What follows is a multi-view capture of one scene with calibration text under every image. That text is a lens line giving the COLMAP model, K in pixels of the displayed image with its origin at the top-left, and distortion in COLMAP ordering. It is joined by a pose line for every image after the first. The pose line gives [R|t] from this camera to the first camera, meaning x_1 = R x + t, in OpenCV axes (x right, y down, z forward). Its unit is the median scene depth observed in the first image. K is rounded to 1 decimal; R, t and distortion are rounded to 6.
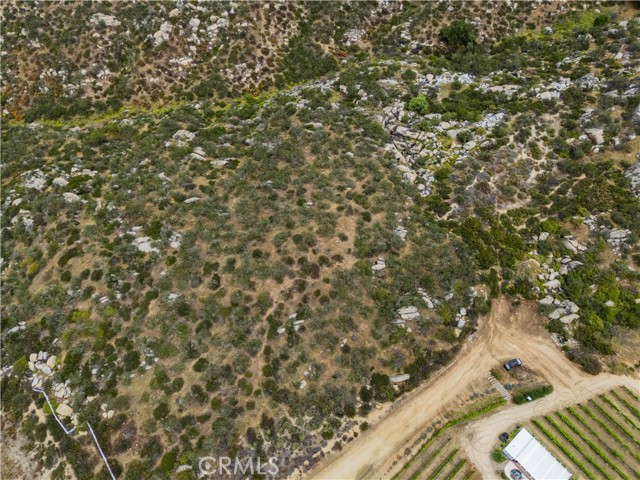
lens RADIAL K [[468.2, 0, 320.0], [0, 468.2, 237.7], [0, 0, 1]] dist [0.073839, -0.060363]
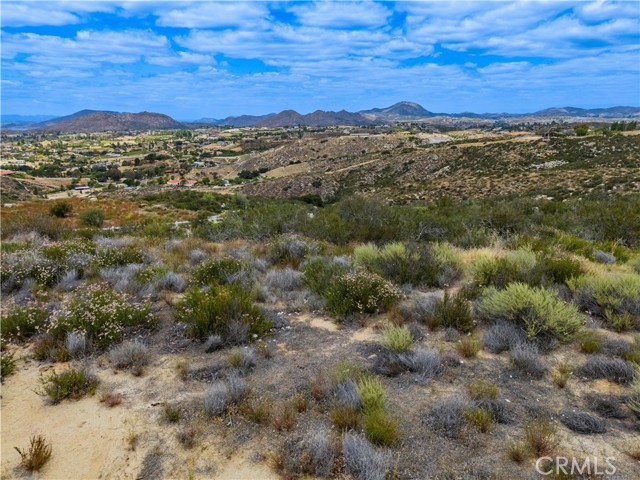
lens RADIAL K [[468.2, 0, 320.0], [0, 468.2, 237.7], [0, 0, 1]] dist [0.073839, -0.060363]
pose [[0.428836, 0.209560, -0.878740, -0.011319], [-0.797086, 0.545557, -0.258885, 0.325535], [0.425151, 0.811451, 0.400991, 0.614101]]
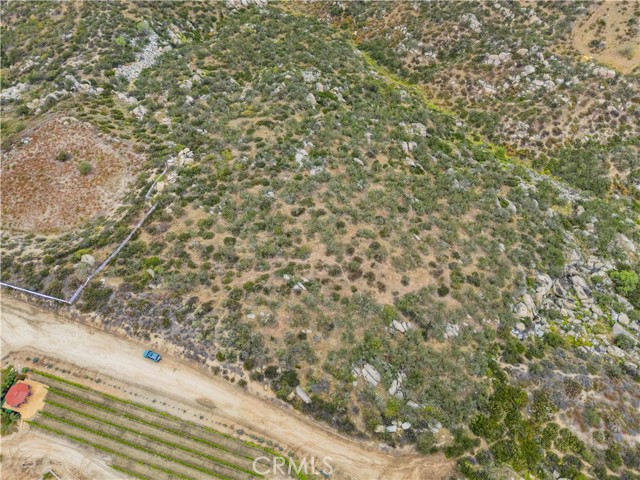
lens RADIAL K [[468.2, 0, 320.0], [0, 468.2, 237.7], [0, 0, 1]] dist [0.073839, -0.060363]
pose [[0.514755, 0.728163, -0.452555, 0.283727], [-0.758981, 0.632530, 0.154446, -0.063043], [0.398717, 0.263979, 0.878260, 0.049055]]
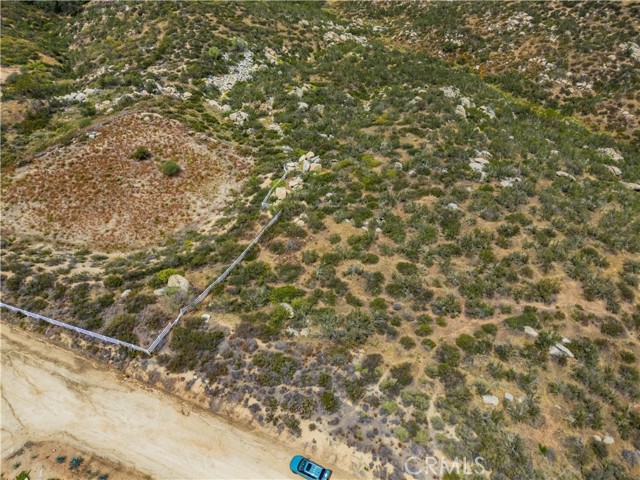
lens RADIAL K [[468.2, 0, 320.0], [0, 468.2, 237.7], [0, 0, 1]] dist [0.073839, -0.060363]
pose [[0.463285, 0.640658, -0.612310, 0.063449], [-0.787499, 0.614512, 0.047126, 0.230528], [0.406464, 0.460361, 0.789212, 0.278759]]
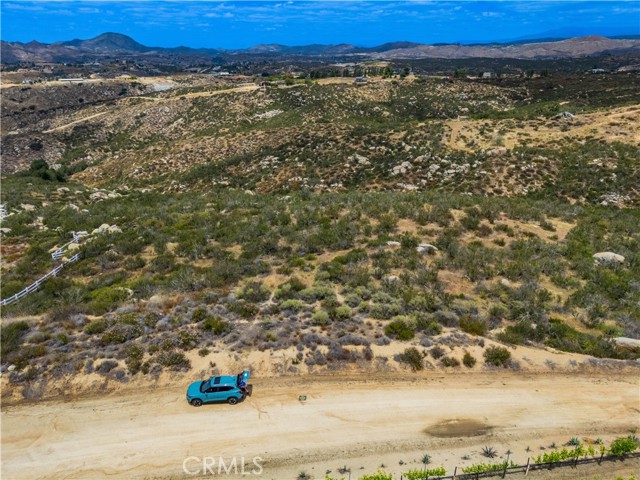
lens RADIAL K [[468.2, 0, 320.0], [0, 468.2, 237.7], [0, 0, 1]] dist [0.073839, -0.060363]
pose [[0.840148, 0.188261, -0.508635, 0.100378], [-0.476538, 0.704030, -0.526548, 0.406152], [0.258966, 0.684763, 0.681202, 0.437608]]
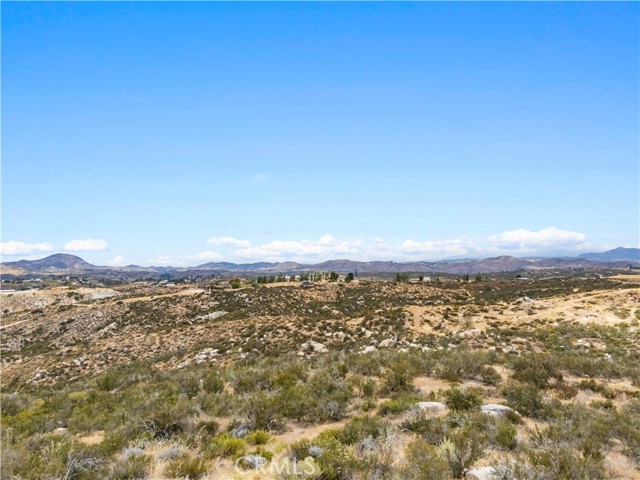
lens RADIAL K [[468.2, 0, 320.0], [0, 468.2, 237.7], [0, 0, 1]] dist [0.073839, -0.060363]
pose [[0.896210, -0.043705, -0.441471, -0.008998], [-0.387019, 0.409404, -0.826199, 0.314666], [0.216849, 0.911306, 0.349998, 0.598673]]
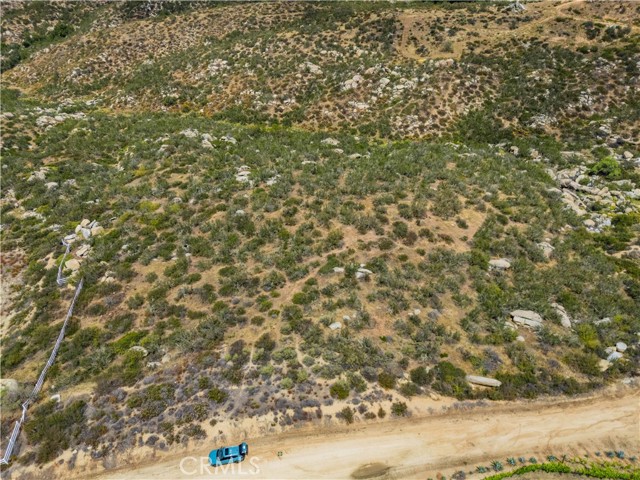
lens RADIAL K [[470.7, 0, 320.0], [0, 470.7, 236.5], [0, 0, 1]] dist [0.064680, -0.049656]
pose [[0.889879, 0.284800, -0.356376, 0.105989], [-0.401134, 0.860545, -0.313932, 0.299646], [0.217270, 0.422316, 0.880024, 0.240364]]
